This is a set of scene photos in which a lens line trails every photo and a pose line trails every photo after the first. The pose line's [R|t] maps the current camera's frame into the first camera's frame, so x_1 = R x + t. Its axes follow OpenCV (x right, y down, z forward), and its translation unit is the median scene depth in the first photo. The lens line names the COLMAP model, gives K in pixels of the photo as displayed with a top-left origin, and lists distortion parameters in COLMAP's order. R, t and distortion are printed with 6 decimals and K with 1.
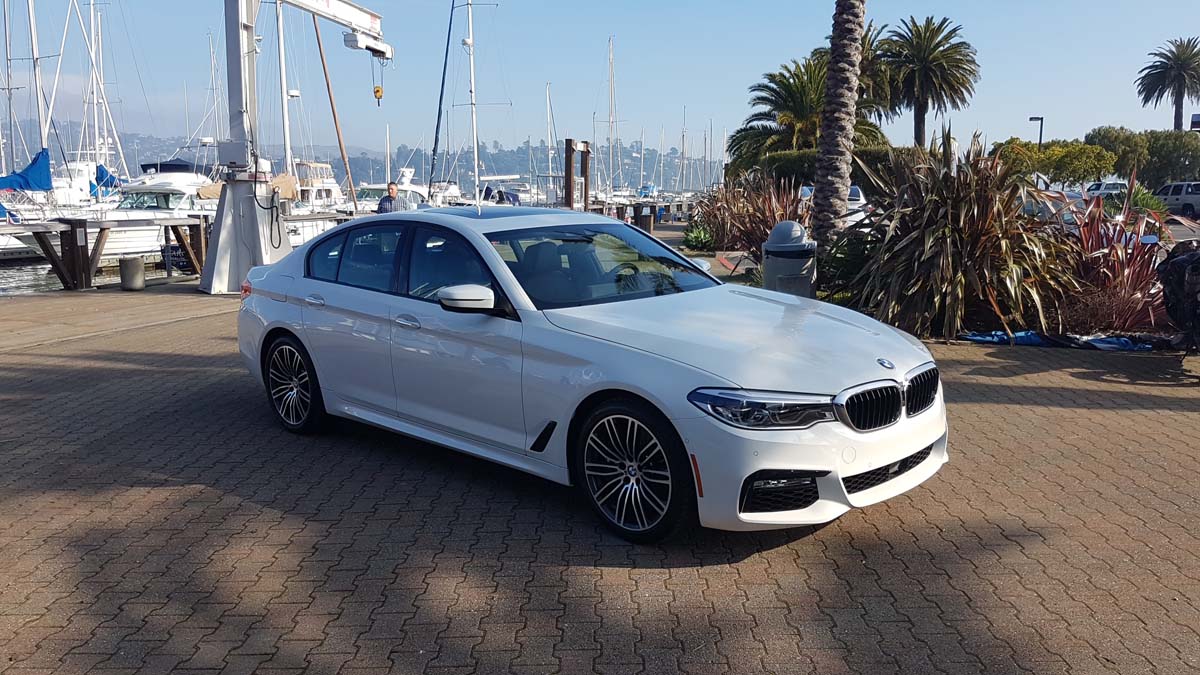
lens RADIAL K [[898.1, 0, 616.0], [0, 898.1, 337.4], [0, 0, 1]] dist [0.201518, -0.352313]
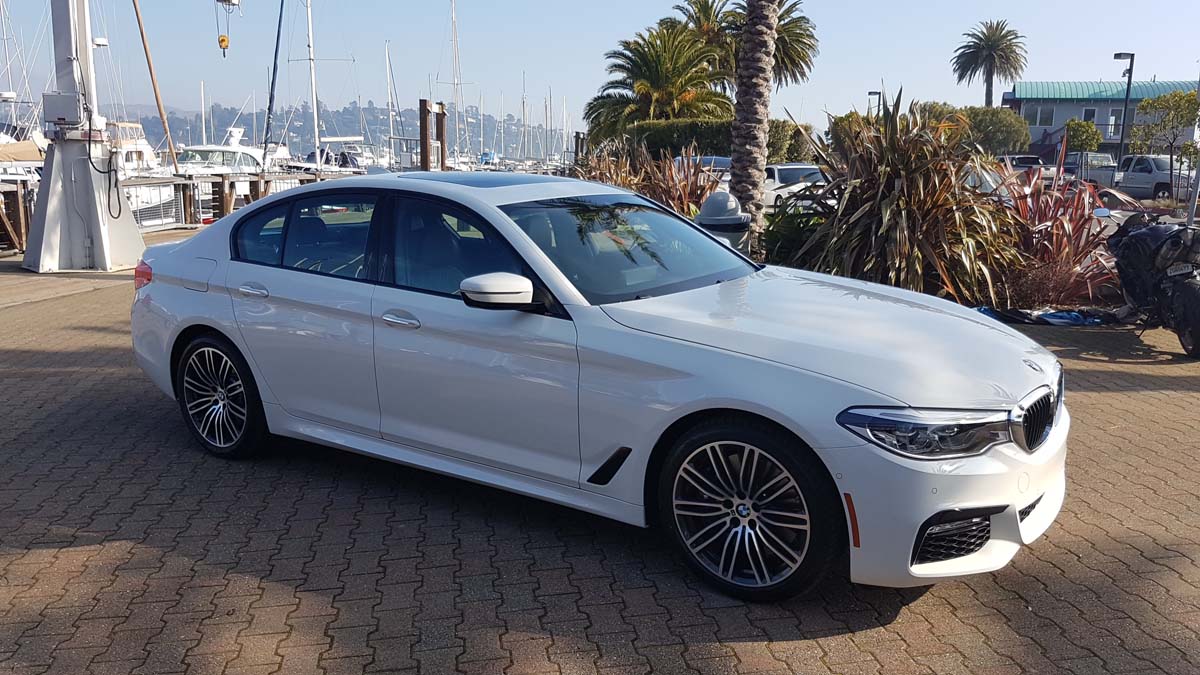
lens RADIAL K [[898.1, 0, 616.0], [0, 898.1, 337.4], [0, 0, 1]] dist [0.201518, -0.352313]
pose [[0.985124, -0.021128, 0.170543, -0.100118], [0.015391, 0.999273, 0.034890, -0.014537], [-0.171156, -0.031746, 0.984732, 0.108716]]
